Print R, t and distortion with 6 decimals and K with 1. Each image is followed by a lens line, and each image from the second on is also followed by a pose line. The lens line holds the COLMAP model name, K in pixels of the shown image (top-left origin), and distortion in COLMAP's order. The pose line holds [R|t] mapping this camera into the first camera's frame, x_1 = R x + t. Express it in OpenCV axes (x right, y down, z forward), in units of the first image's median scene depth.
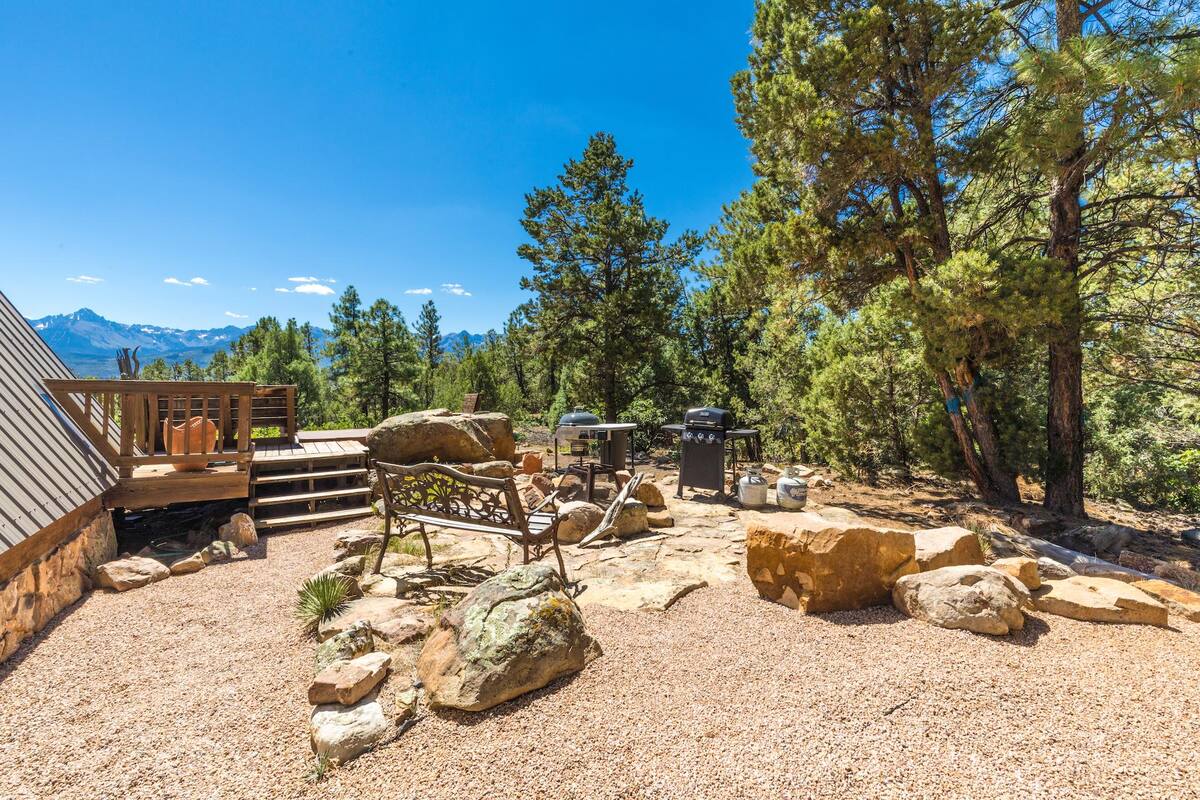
lens RADIAL K [[537.6, 0, 602.7], [0, 537.6, 398.7], [0, 0, 1]] dist [0.008158, -0.000079]
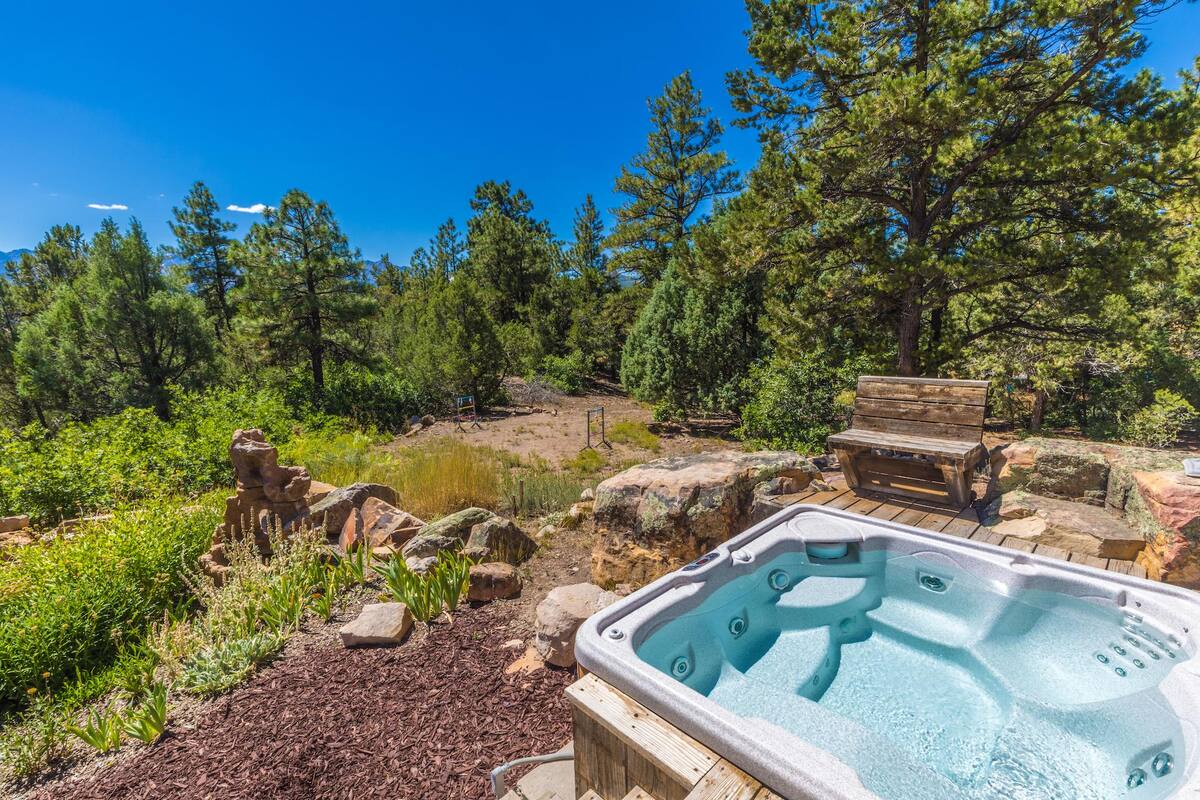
lens RADIAL K [[537.6, 0, 601.7], [0, 537.6, 401.0], [0, 0, 1]] dist [0.008158, -0.000079]
pose [[0.974470, -0.054970, 0.217686, -0.245000], [0.025548, 0.990416, 0.135732, -0.021689], [-0.223061, -0.126706, 0.966535, 0.329551]]
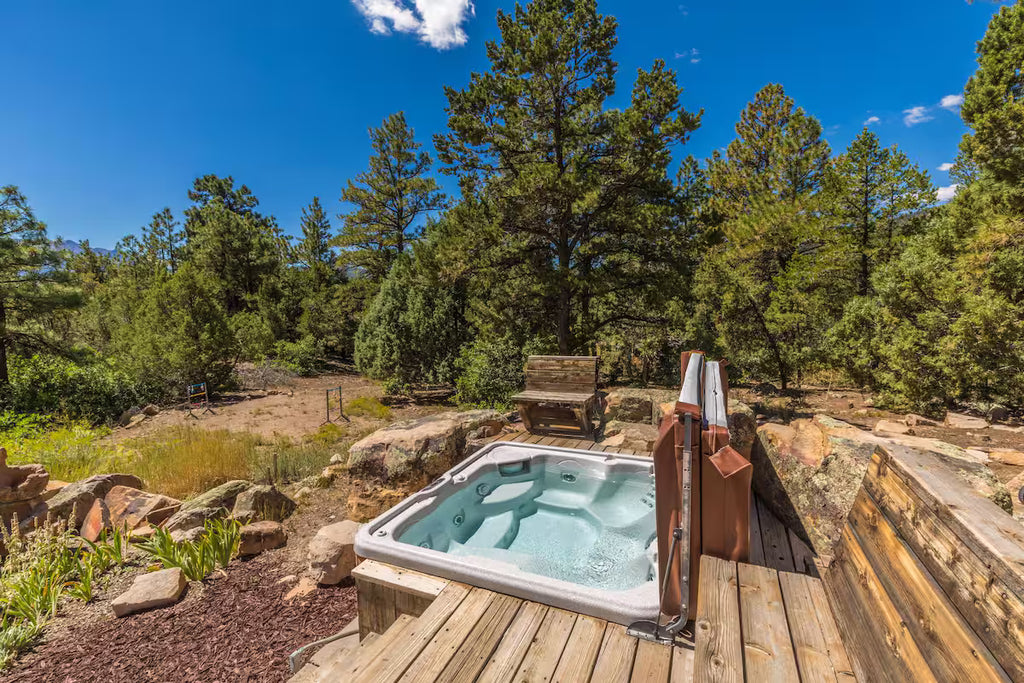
lens RADIAL K [[463.2, 0, 512.5], [0, 463.2, 339.2], [0, 0, 1]] dist [0.006140, 0.001241]
pose [[0.822695, -0.061862, 0.565108, -0.262280], [0.027379, 0.997220, 0.069306, -0.028442], [-0.567824, -0.041546, 0.822101, 0.295038]]
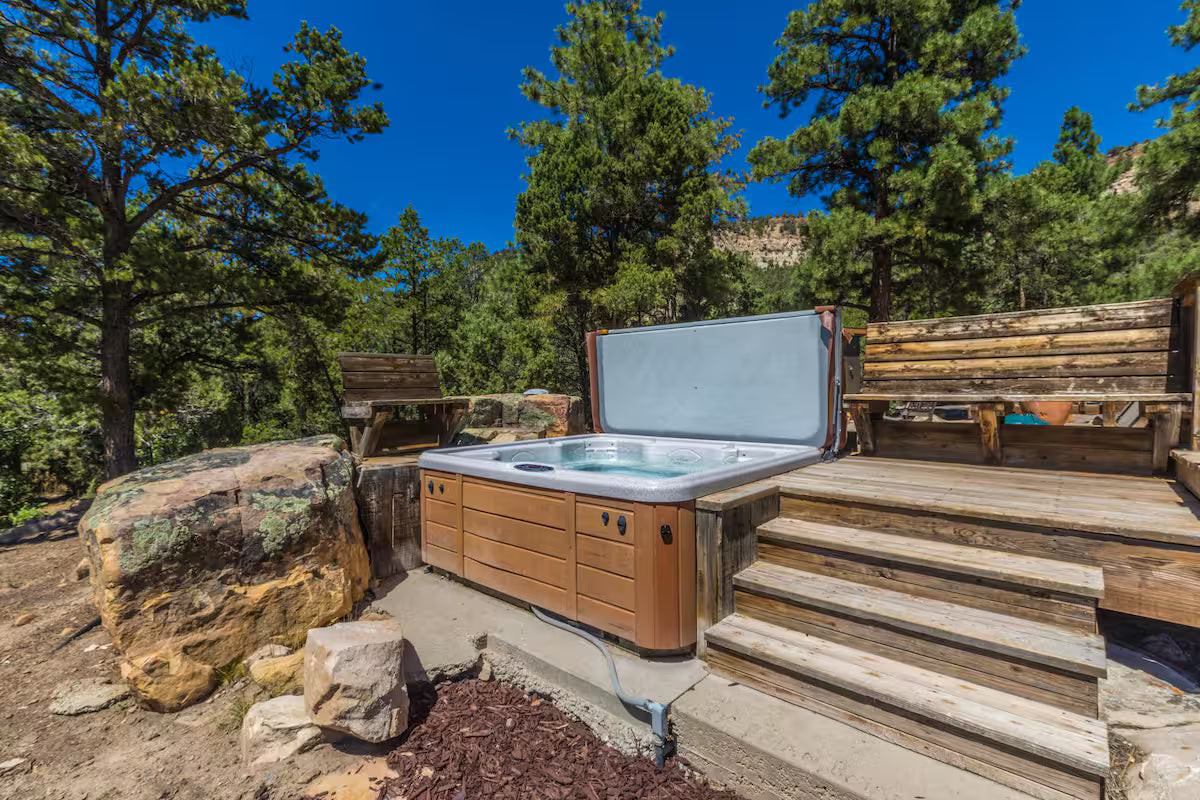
lens RADIAL K [[537.6, 0, 601.5], [0, 537.6, 400.8], [0, 0, 1]] dist [0.008158, -0.000079]
pose [[-0.295651, -0.002919, 0.955291, -0.318410], [0.027892, 0.999543, 0.011686, 0.012395], [-0.954889, 0.030100, -0.295435, 0.450892]]
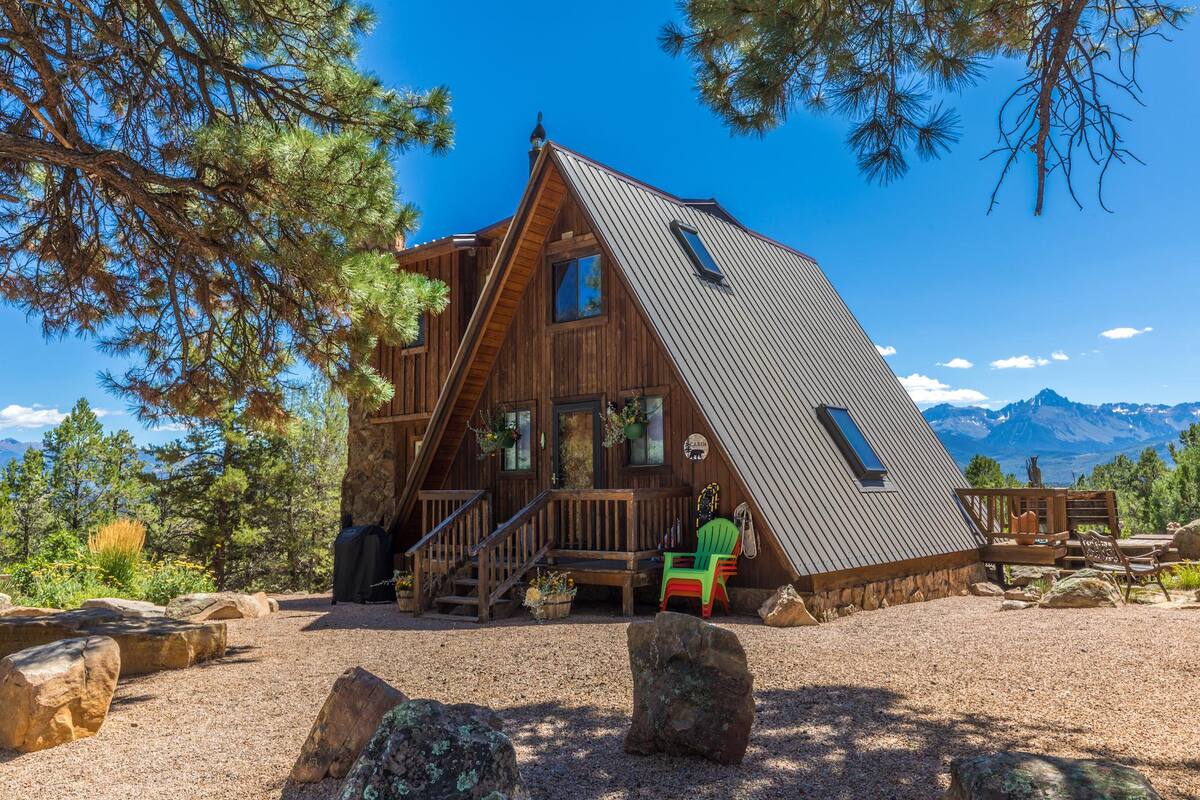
lens RADIAL K [[914.5, 0, 599.3], [0, 914.5, 398.3], [0, 0, 1]] dist [0.002262, -0.000575]
pose [[0.344857, -0.103889, -0.932888, 0.021679], [-0.014812, 0.993130, -0.116073, 0.000597], [0.938538, 0.053847, 0.340949, -0.017711]]
